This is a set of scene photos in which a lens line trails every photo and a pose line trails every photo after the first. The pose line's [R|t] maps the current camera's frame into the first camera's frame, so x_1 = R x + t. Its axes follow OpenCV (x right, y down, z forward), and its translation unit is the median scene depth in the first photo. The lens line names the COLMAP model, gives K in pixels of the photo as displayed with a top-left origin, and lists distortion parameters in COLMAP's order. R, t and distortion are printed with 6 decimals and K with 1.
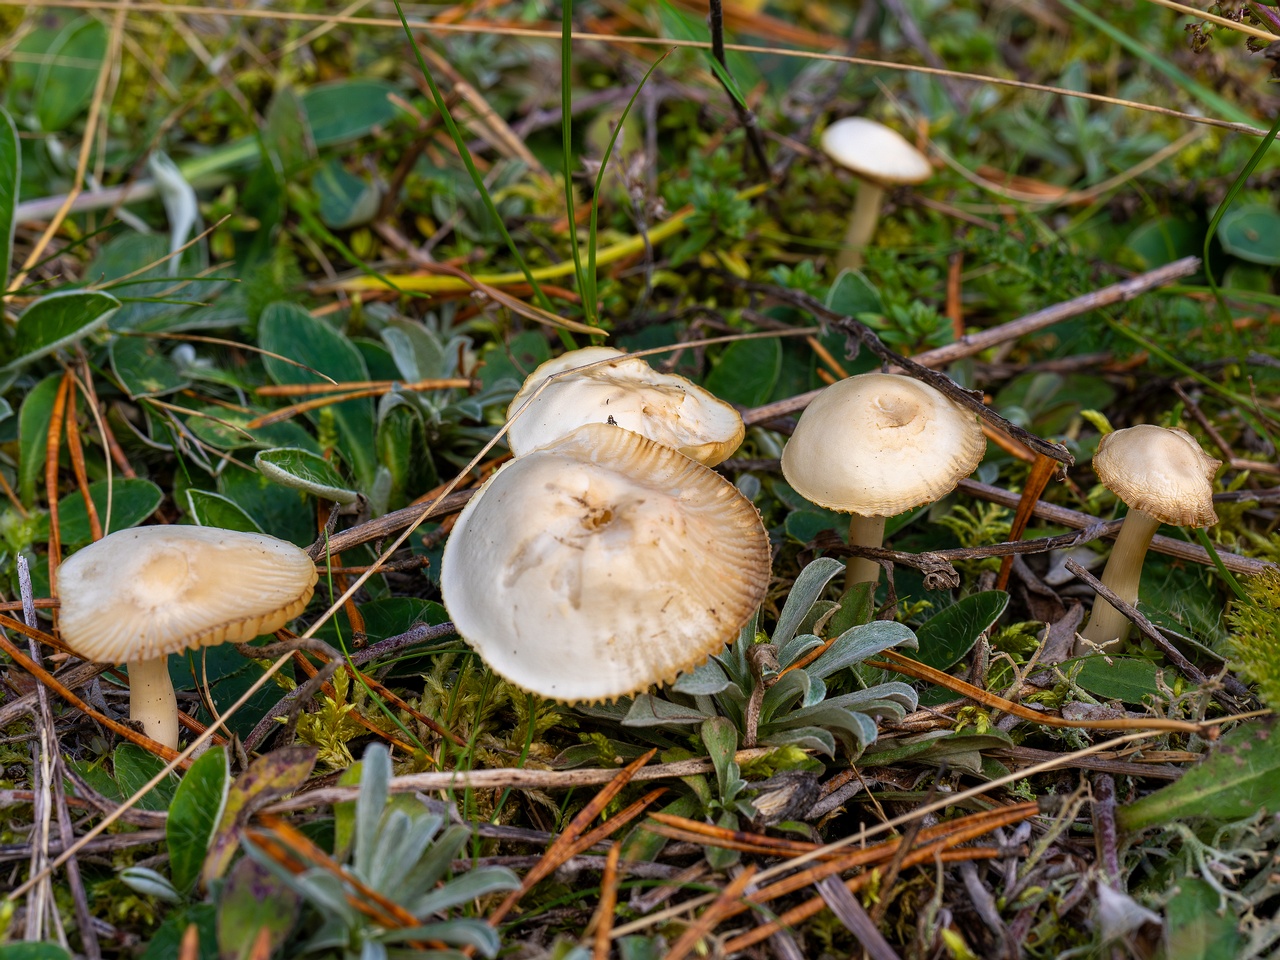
lens RADIAL K [[1875.0, 0, 640.0], [0, 1875.0, 480.0], [0, 0, 1]] dist [0.020242, 0.022091]
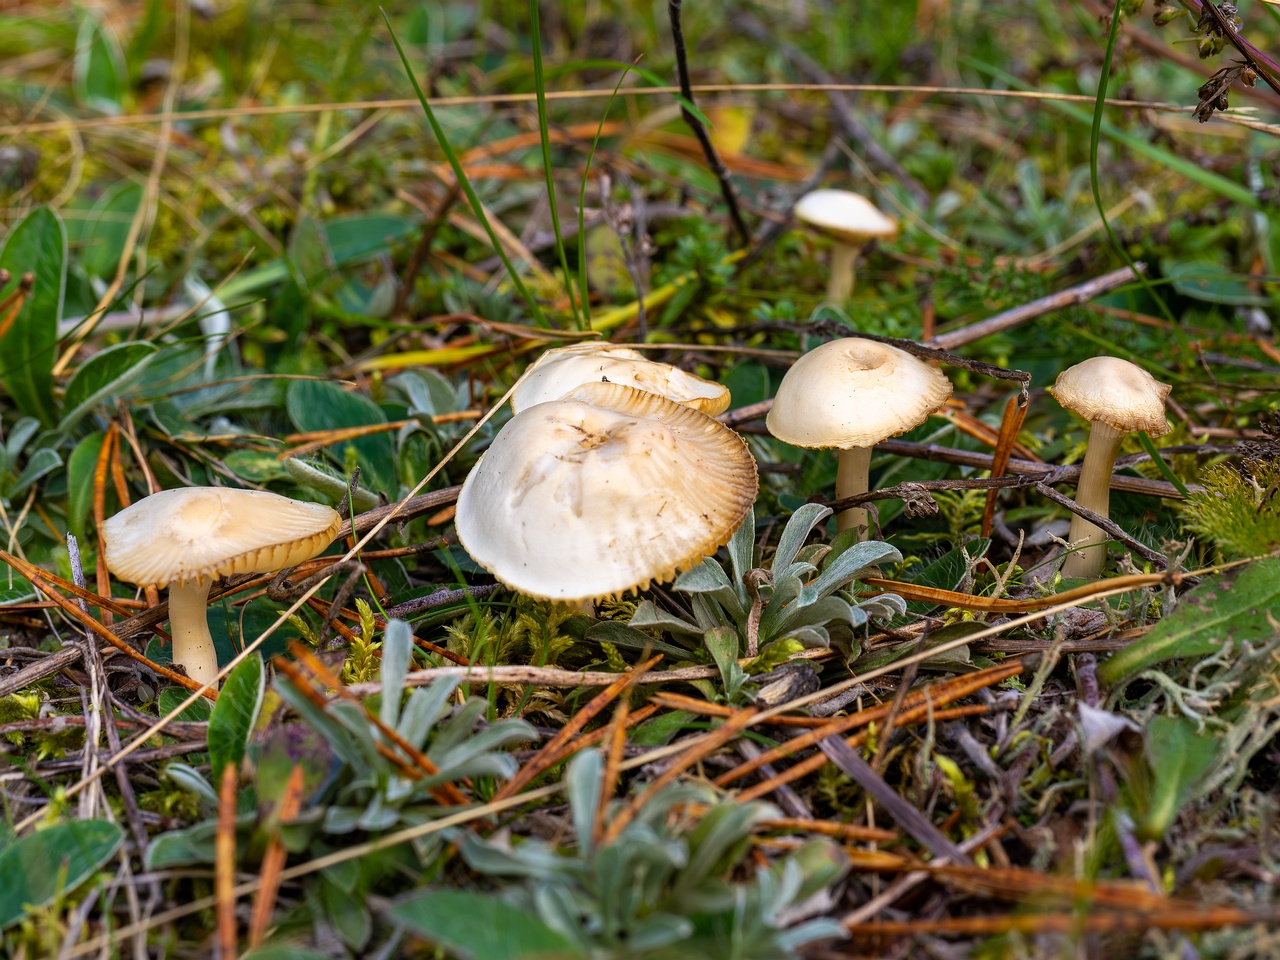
lens RADIAL K [[1832.9, 0, 640.0], [0, 1832.9, 480.0], [0, 0, 1]] dist [0.016232, 0.063354]
pose [[0.997547, -0.068483, -0.014460, 0.017735], [0.065137, 0.983920, -0.166308, 0.220876], [0.025617, 0.164958, 0.985968, -0.046408]]
